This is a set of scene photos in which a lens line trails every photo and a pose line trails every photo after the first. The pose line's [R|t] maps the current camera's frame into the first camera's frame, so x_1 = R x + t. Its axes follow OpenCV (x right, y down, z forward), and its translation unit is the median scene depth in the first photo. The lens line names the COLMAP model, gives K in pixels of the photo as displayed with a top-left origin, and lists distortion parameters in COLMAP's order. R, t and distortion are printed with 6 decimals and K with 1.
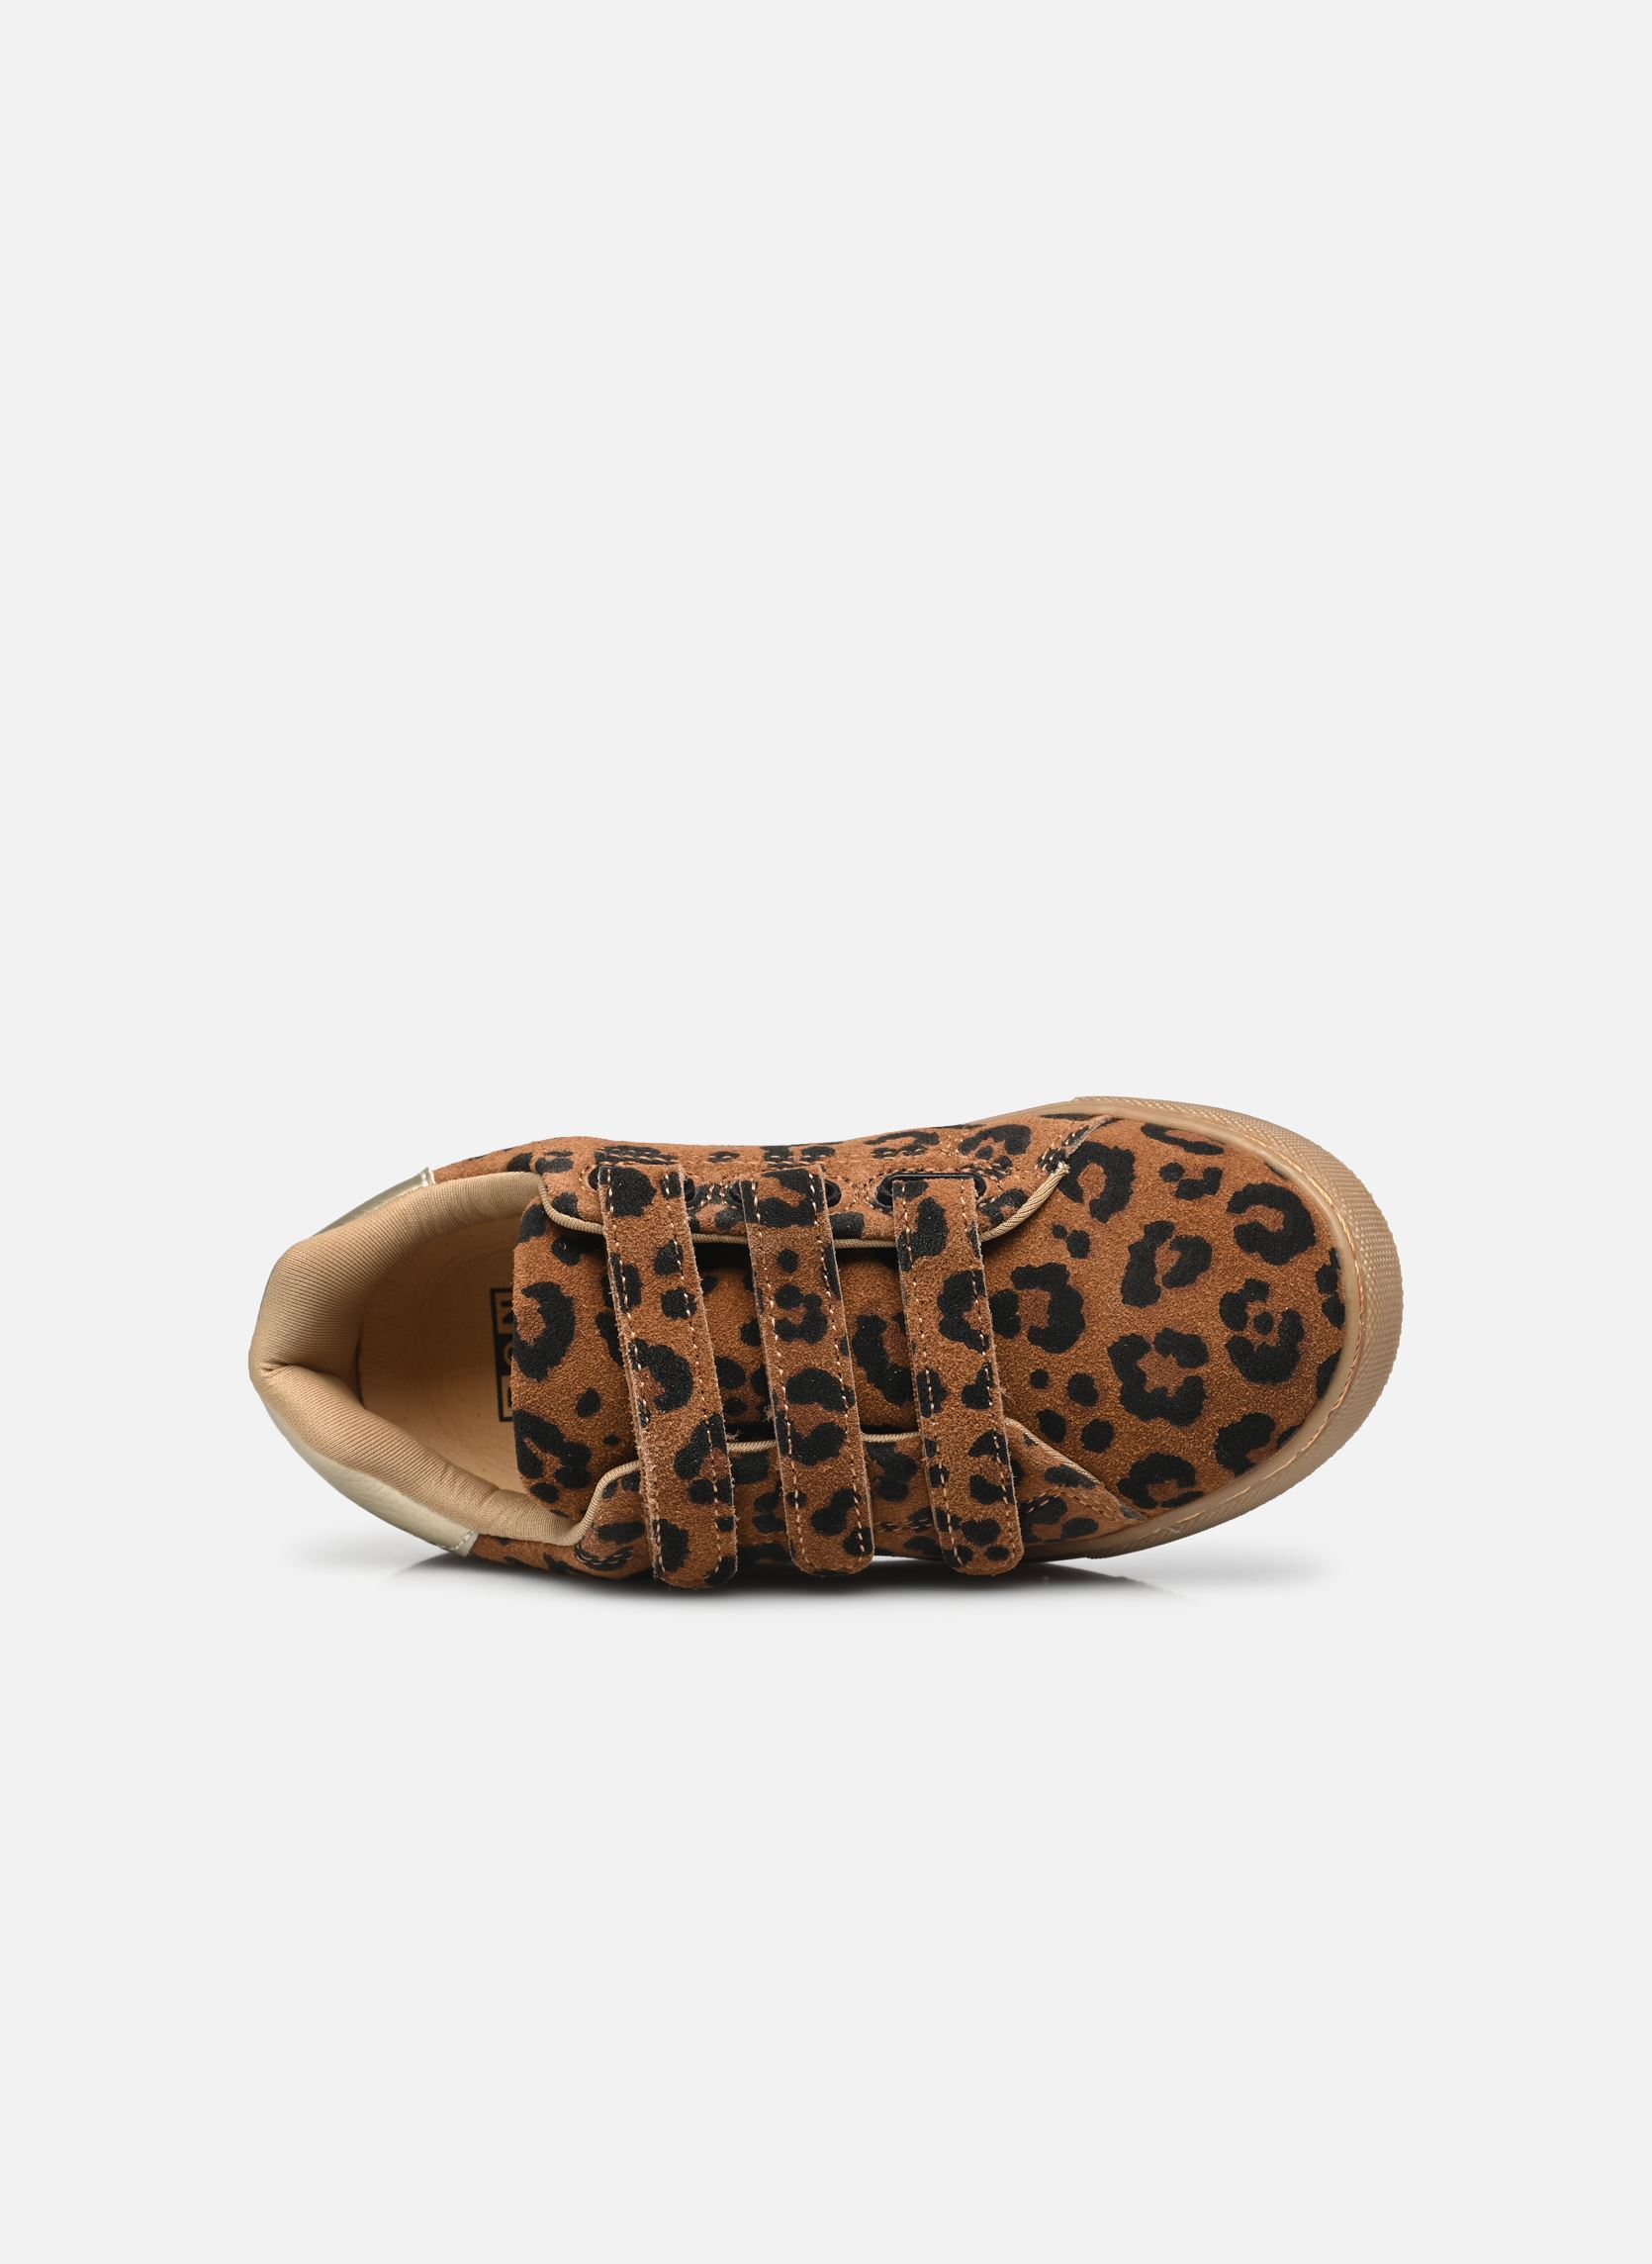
lens RADIAL K [[8079.9, 0, 825.8], [0, 8079.9, 1132.7], [0, 0, 1]] dist [-0.189642, 0.000000]
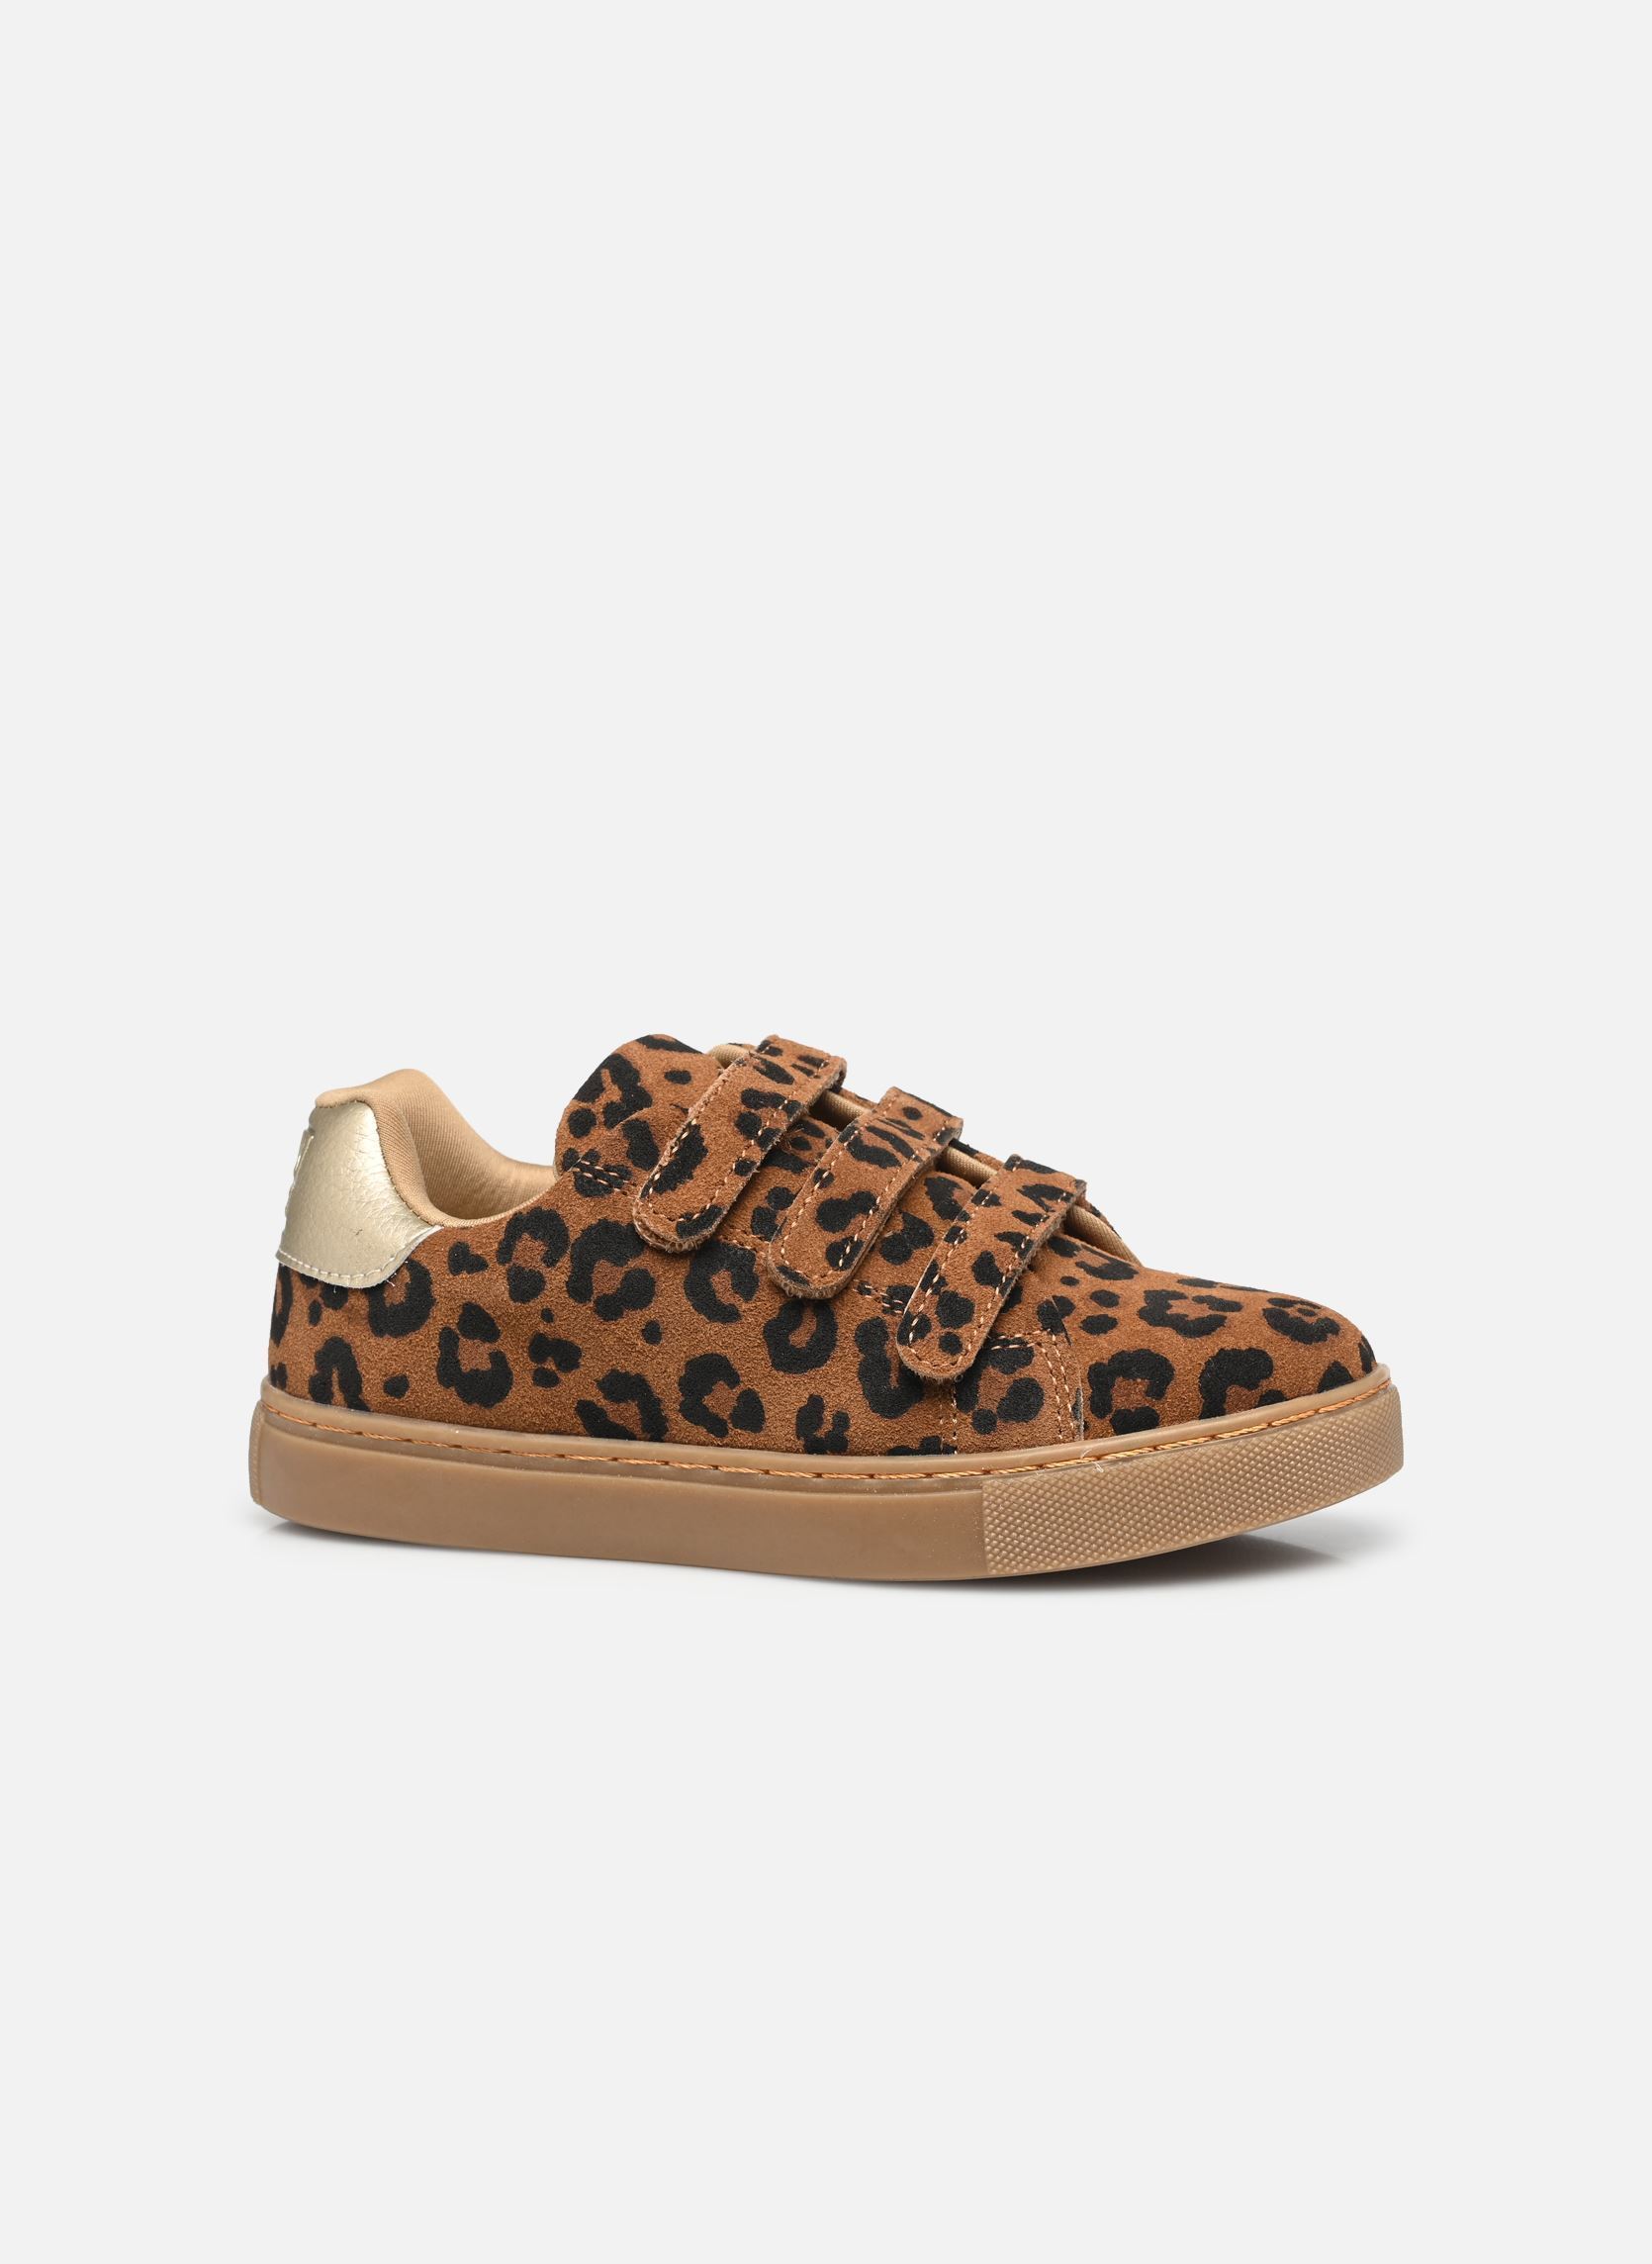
lens RADIAL K [[8079.9, 0, 825.6], [0, 8079.9, 1131.1], [0, 0, 1]] dist [-0.189642, 0.000000]
pose [[0.857031, 0.442376, -0.264200, 0.256016], [-0.342020, 0.104904, -0.933819, 0.970525], [-0.385384, 0.890673, 0.241208, 0.757407]]
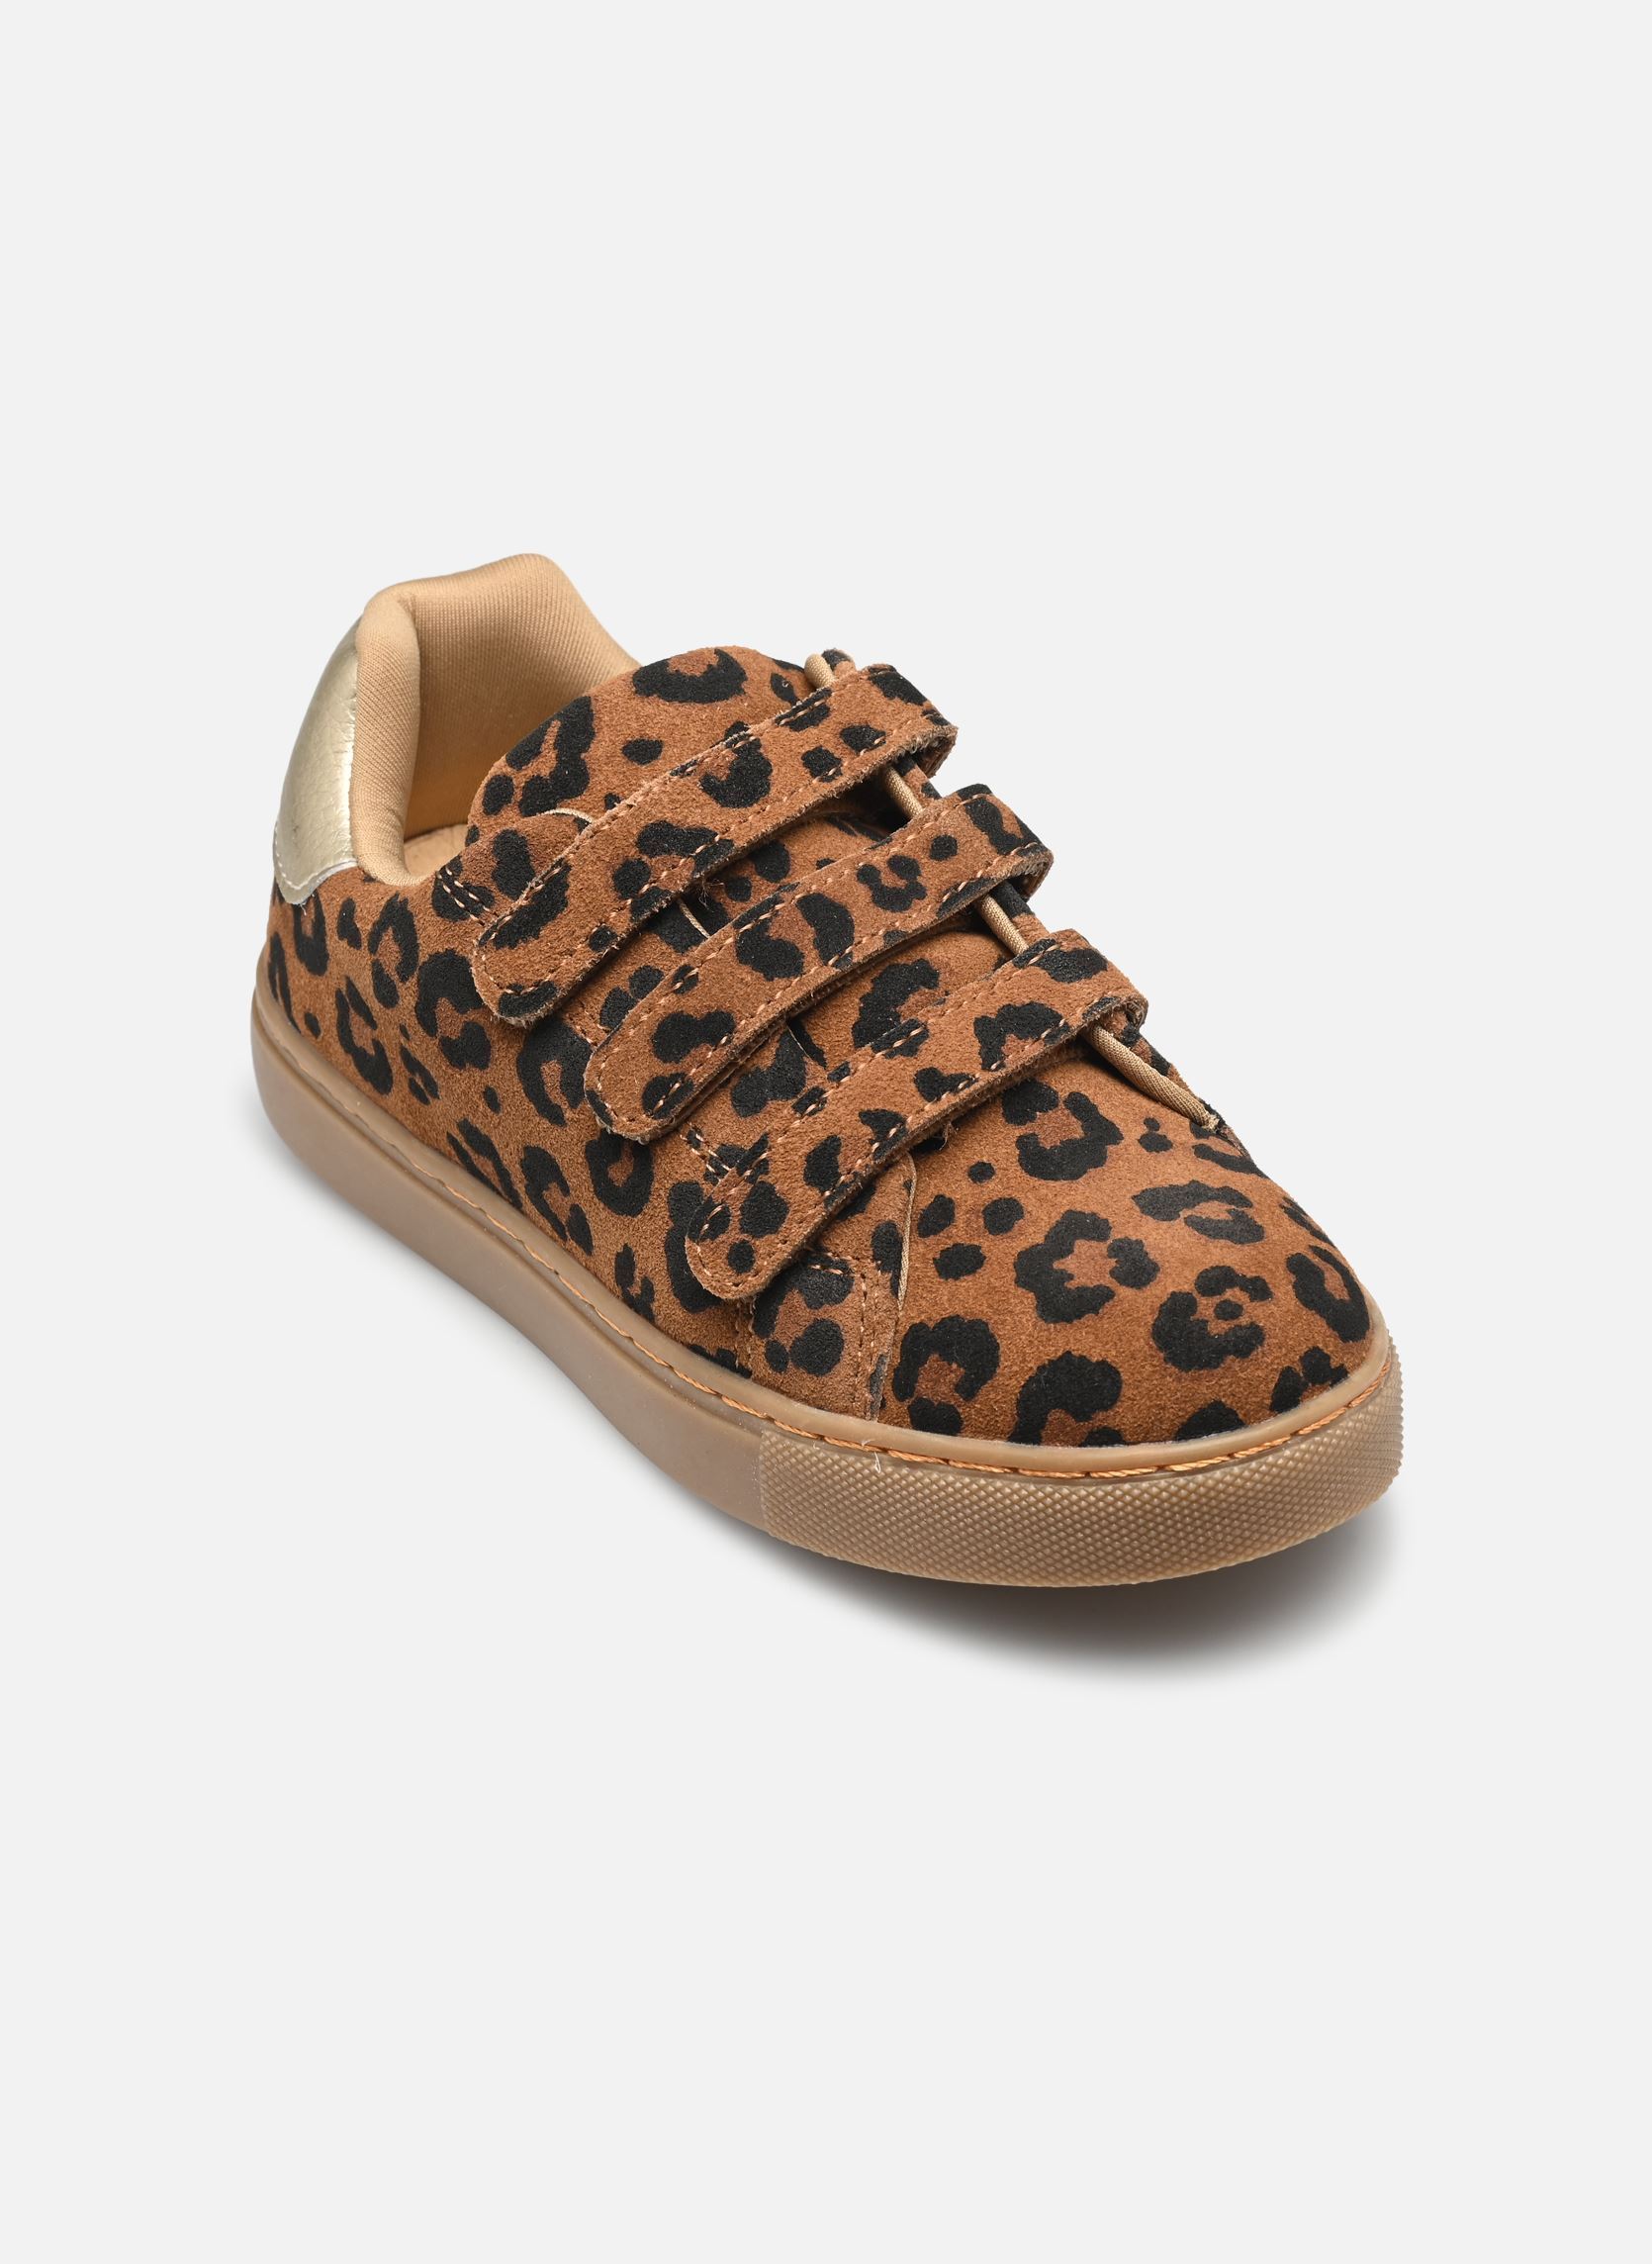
lens RADIAL K [[8079.9, 0, 826.5], [0, 8079.9, 1132.8], [0, 0, 1]] dist [-0.189642, 0.000000]
pose [[0.538206, 0.730951, -0.419577, 0.334671], [-0.808124, 0.306205, -0.503164, 0.423370], [-0.239312, 0.609876, 0.755500, 0.430398]]
